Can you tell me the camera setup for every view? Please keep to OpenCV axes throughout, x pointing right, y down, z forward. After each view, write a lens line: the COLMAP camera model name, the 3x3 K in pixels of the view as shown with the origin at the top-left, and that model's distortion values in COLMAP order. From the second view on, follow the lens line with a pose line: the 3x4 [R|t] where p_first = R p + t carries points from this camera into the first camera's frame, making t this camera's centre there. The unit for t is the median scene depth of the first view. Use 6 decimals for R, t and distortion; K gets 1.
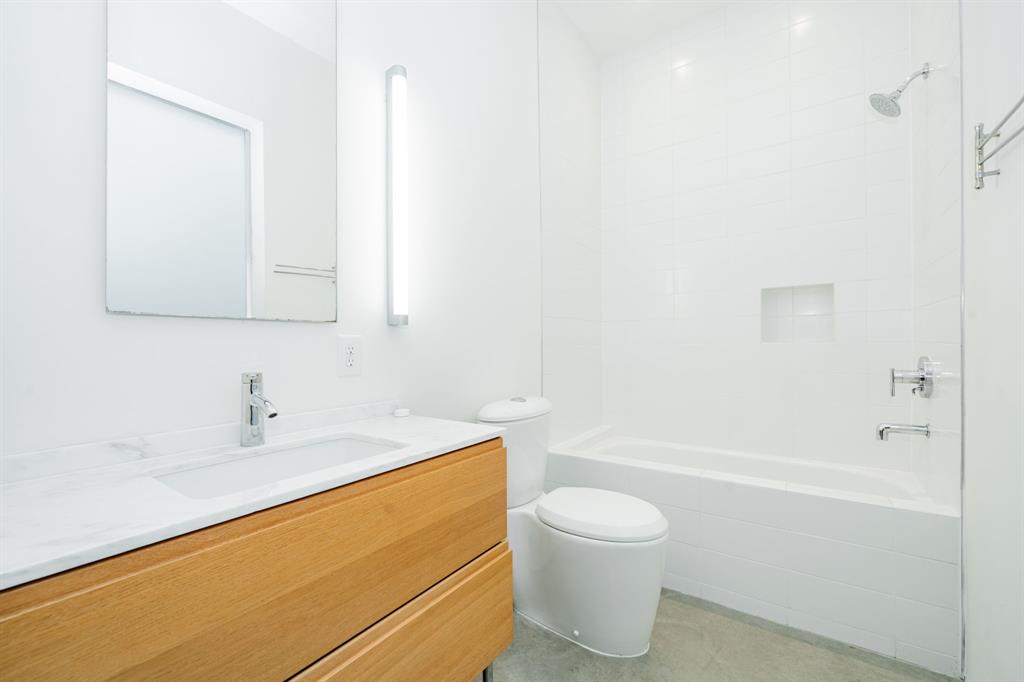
lens RADIAL K [[420.1, 0, 513.1], [0, 420.1, 340.5], [0, 0, 1]] dist [-0.002869, 0.001397]
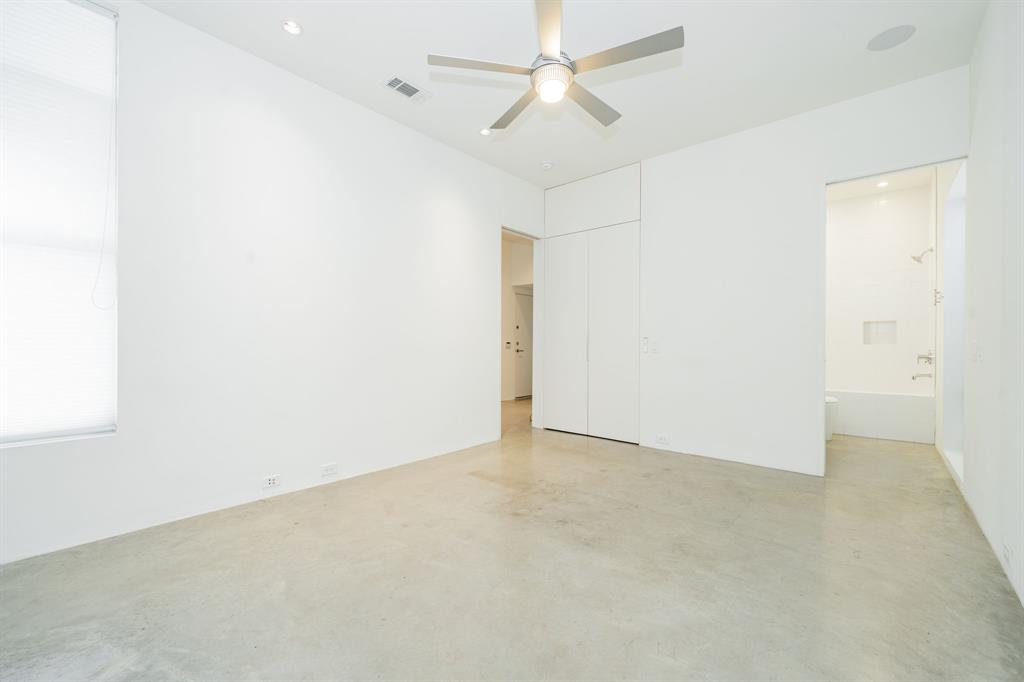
lens RADIAL K [[420.1, 0, 511.1], [0, 420.1, 343.1], [0, 0, 1]] dist [-0.002869, 0.001397]
pose [[0.995267, 0.008129, -0.096834, -1.523320], [-0.007284, 0.999932, 0.009069, -0.008959], [0.096901, -0.008321, 0.995259, -2.042483]]
